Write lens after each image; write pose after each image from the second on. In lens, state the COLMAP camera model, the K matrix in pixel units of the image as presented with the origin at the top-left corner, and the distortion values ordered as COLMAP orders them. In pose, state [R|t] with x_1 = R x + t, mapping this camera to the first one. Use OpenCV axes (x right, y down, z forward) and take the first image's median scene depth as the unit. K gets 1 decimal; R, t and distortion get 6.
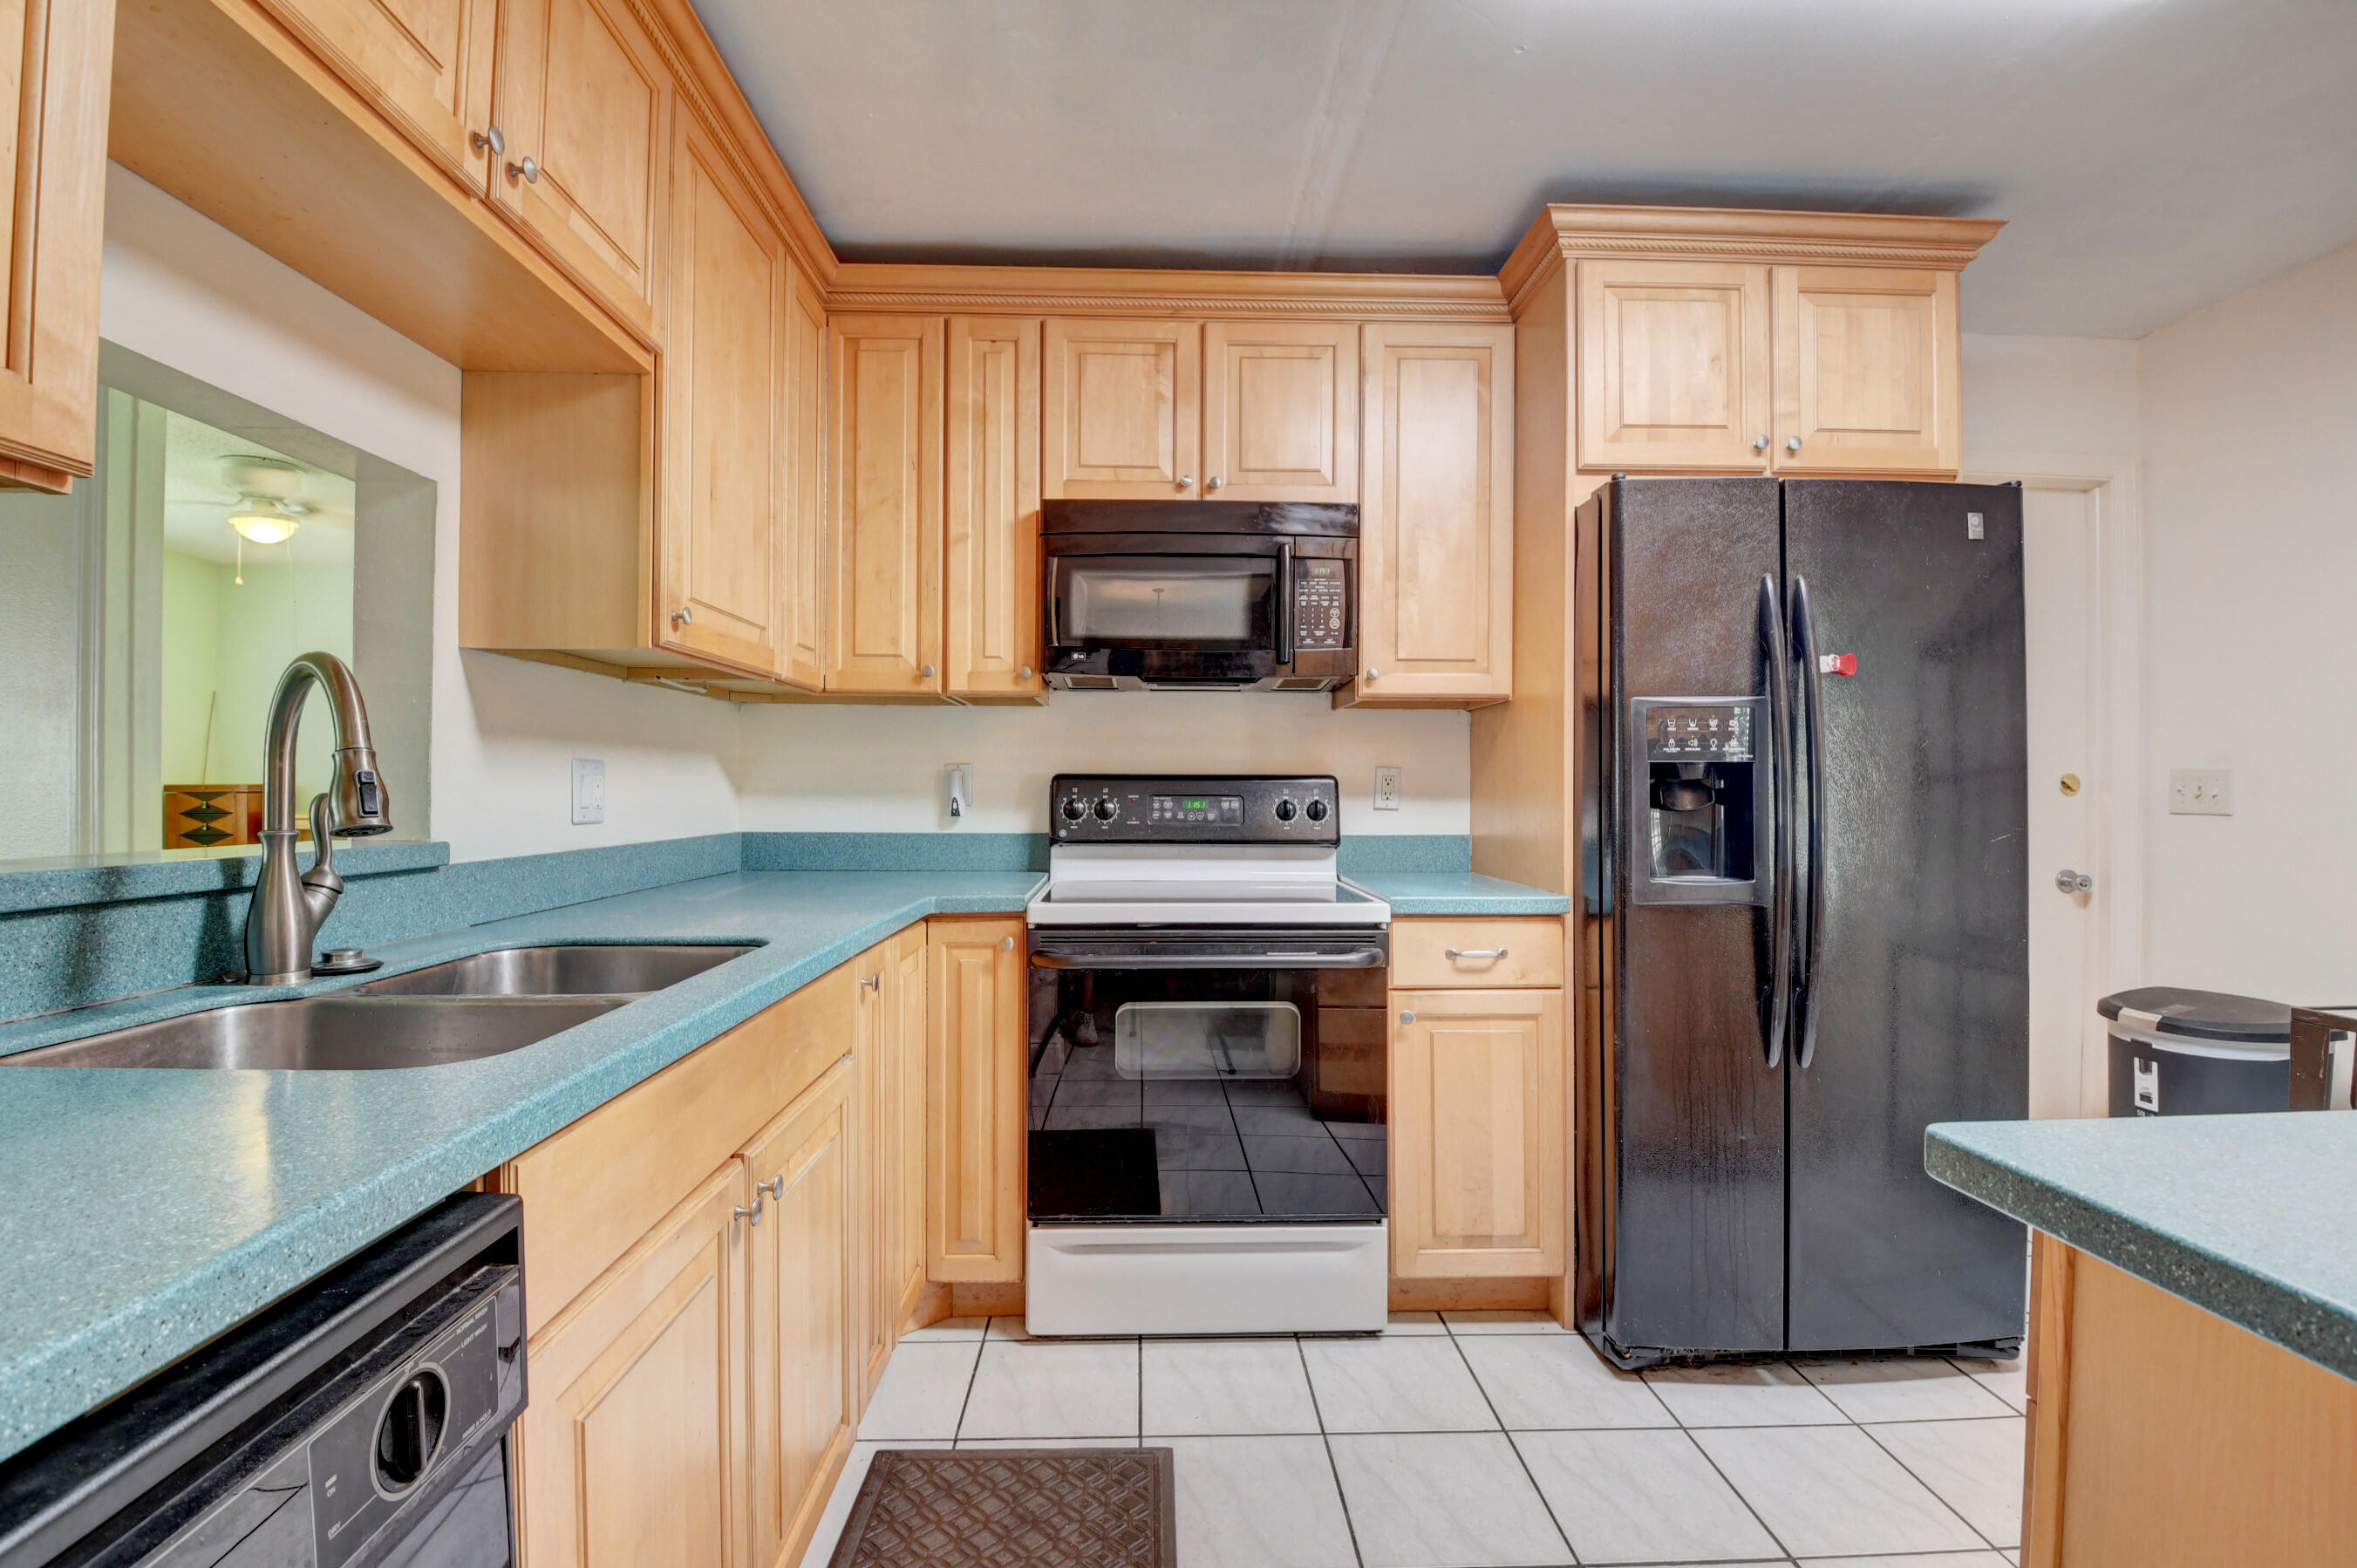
lens RADIAL K [[1041.7, 0, 1164.0], [0, 1041.7, 780.7], [0, 0, 1]] dist [-0.009955, -0.001760]
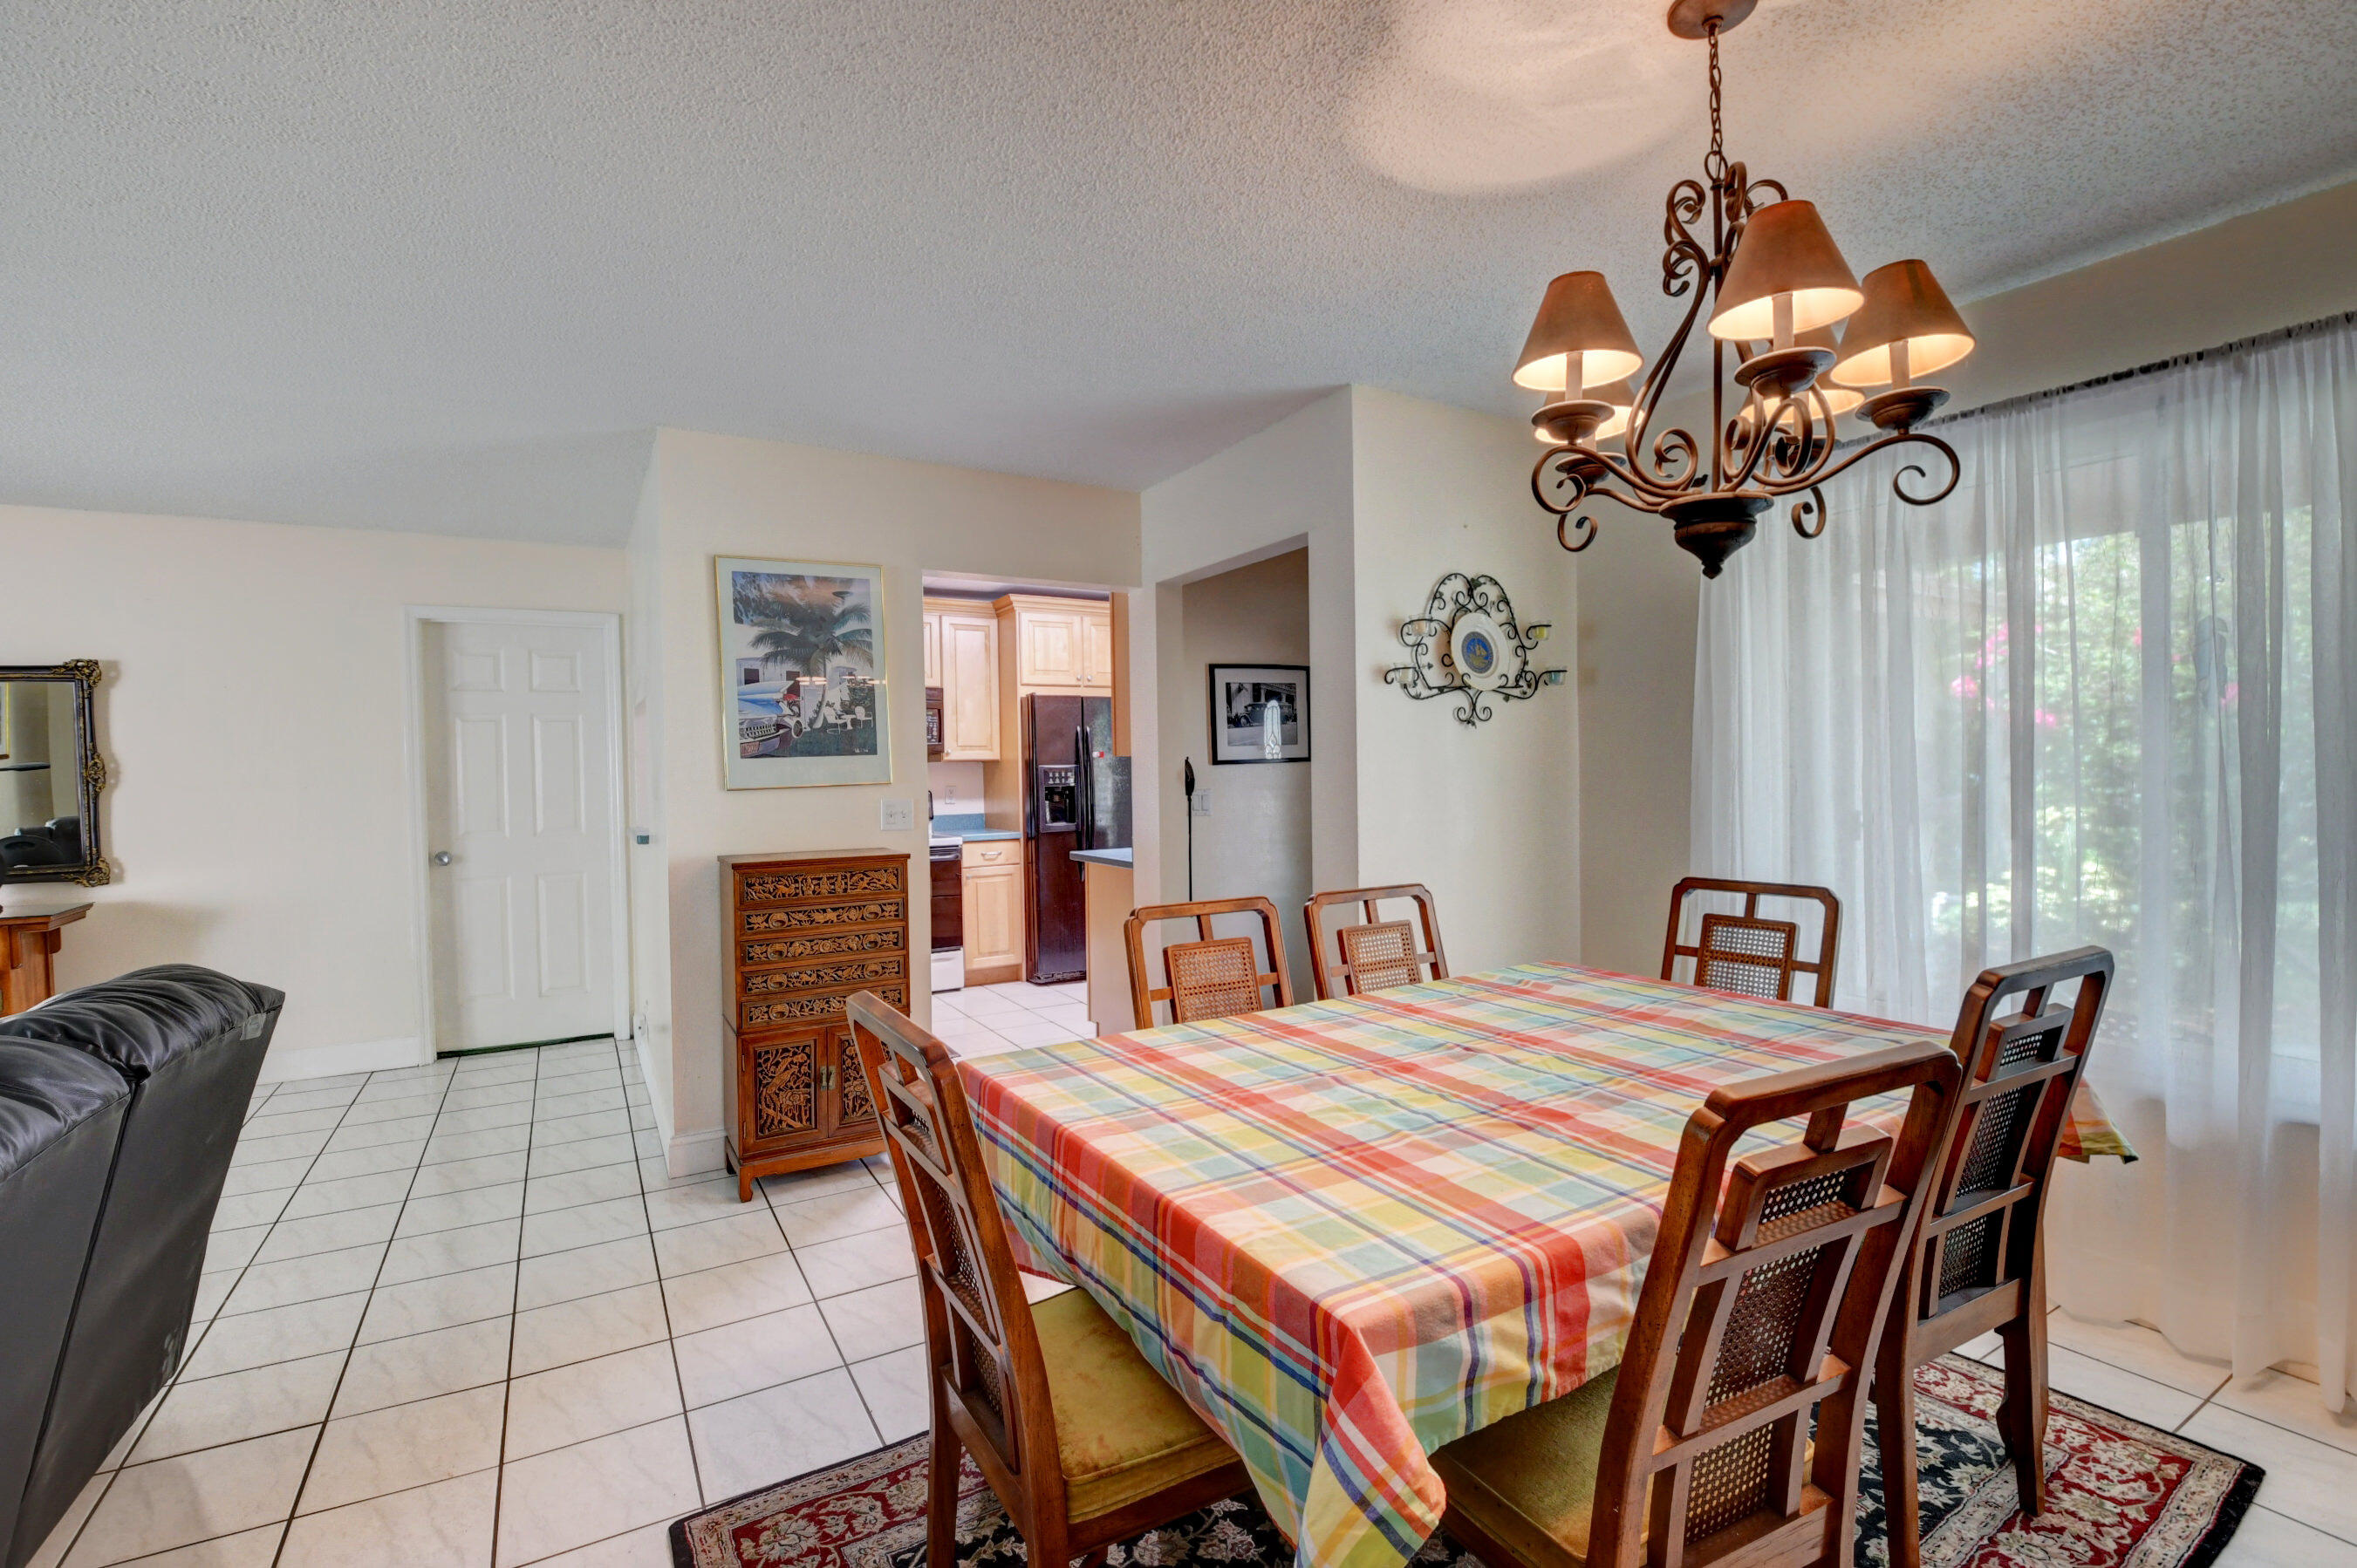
lens RADIAL K [[1041.6, 0, 1158.2], [0, 1041.6, 780.1], [0, 0, 1]] dist [-0.009955, -0.001760]
pose [[0.882975, -0.026062, 0.468695, -0.625637], [0.016937, 0.999576, 0.023675, -0.095936], [-0.469114, -0.012967, 0.883043, -1.727180]]
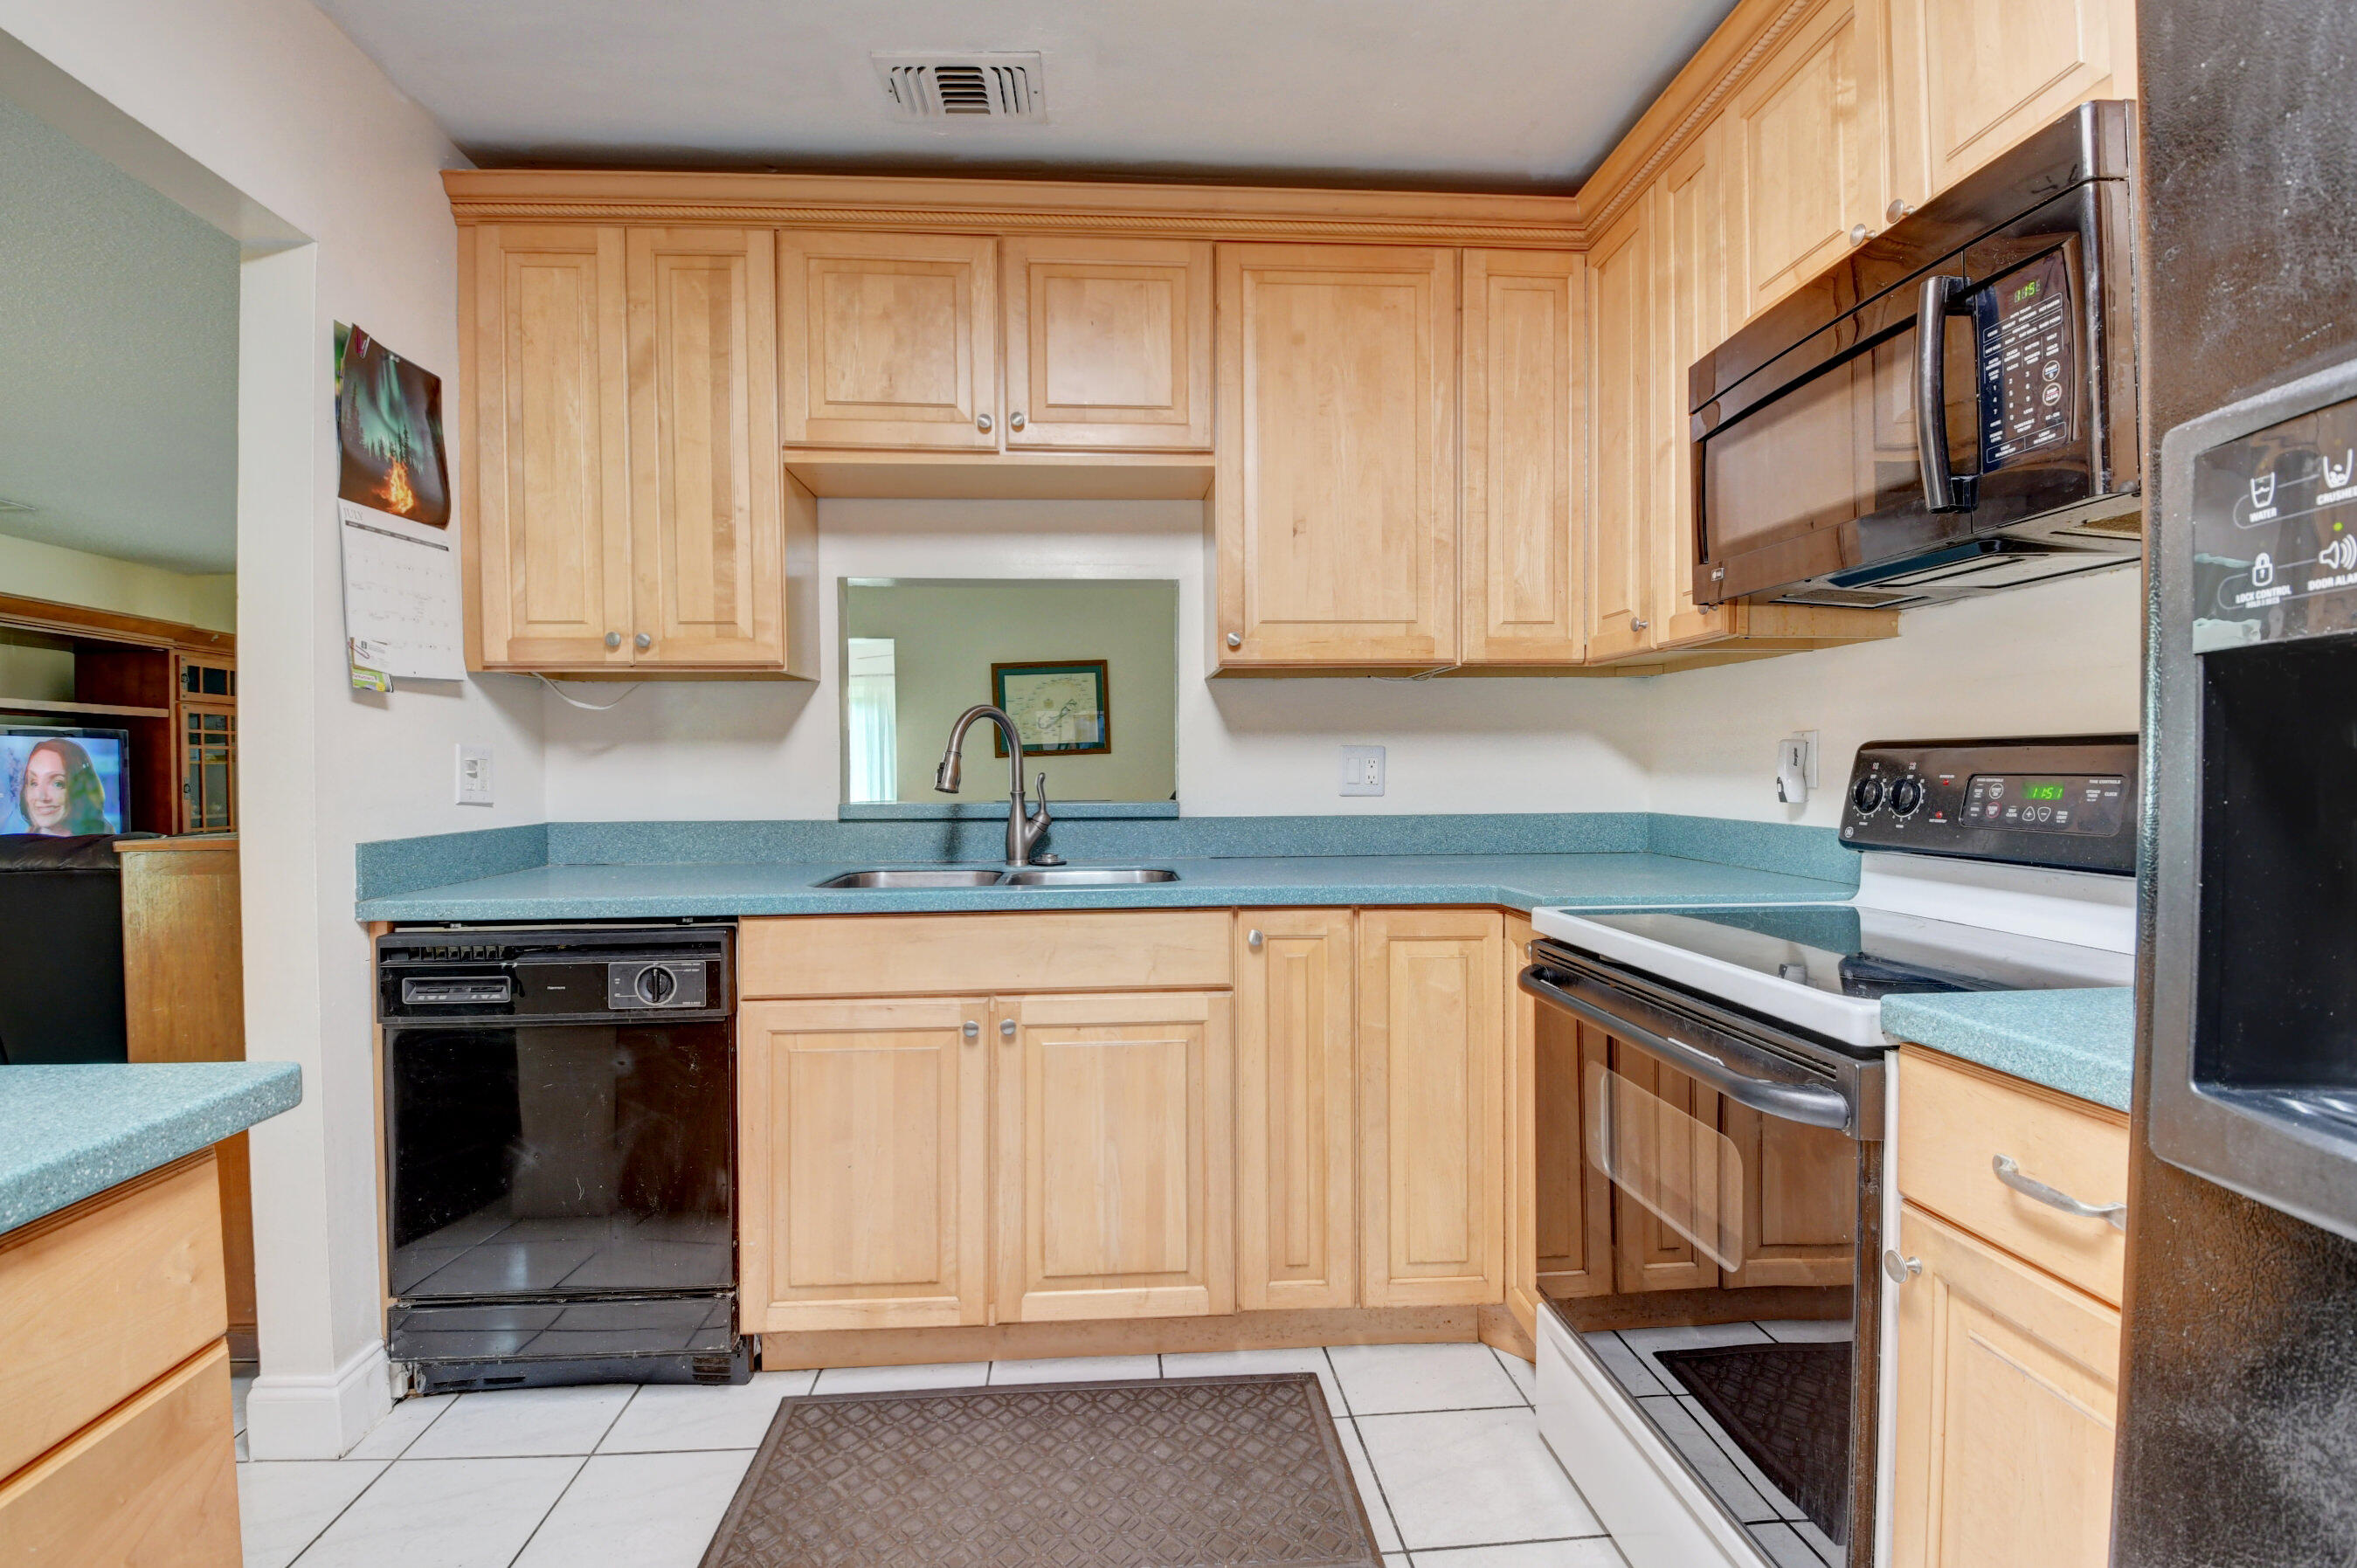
lens RADIAL K [[1041.7, 0, 1173.7], [0, 1041.7, 781.4], [0, 0, 1]] dist [-0.009955, -0.001760]
pose [[0.039632, 0.009248, -0.999172, 0.660408], [0.013766, 0.999857, 0.009800, 0.007381], [0.999120, -0.014143, 0.039499, 0.666315]]
